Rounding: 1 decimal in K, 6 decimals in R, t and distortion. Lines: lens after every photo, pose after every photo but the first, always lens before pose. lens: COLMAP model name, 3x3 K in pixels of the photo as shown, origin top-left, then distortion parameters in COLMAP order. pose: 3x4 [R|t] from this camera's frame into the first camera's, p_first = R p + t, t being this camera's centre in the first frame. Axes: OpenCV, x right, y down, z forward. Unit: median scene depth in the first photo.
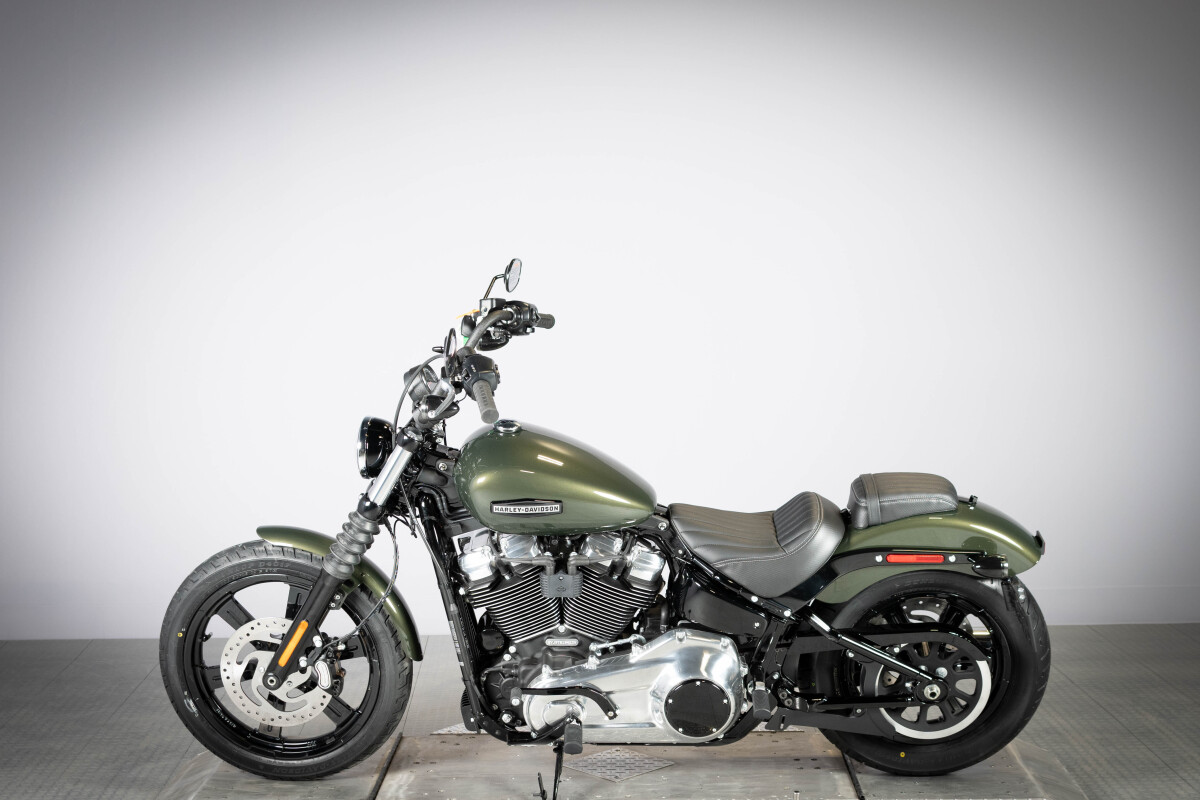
lens RADIAL K [[1997.8, 0, 602.4], [0, 1997.8, 407.3], [0, 0, 1]] dist [0.001200, 0.000000]
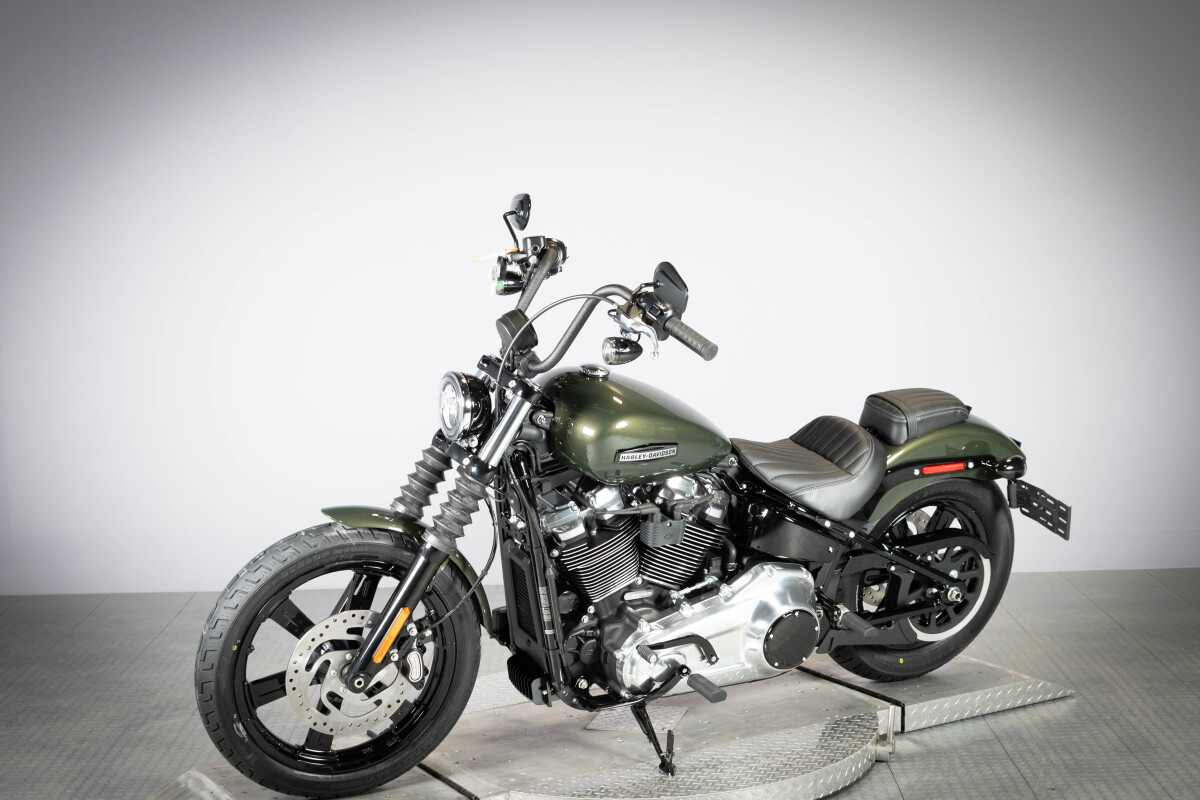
lens RADIAL K [[1997.8, 0, 639.1], [0, 1997.8, 436.5], [0, 0, 1]] dist [0.001200, 0.000000]
pose [[0.838757, -0.089005, 0.537182, -0.528958], [0.074584, 0.996031, 0.048576, -0.003525], [-0.539373, -0.000678, 0.842067, 0.202291]]
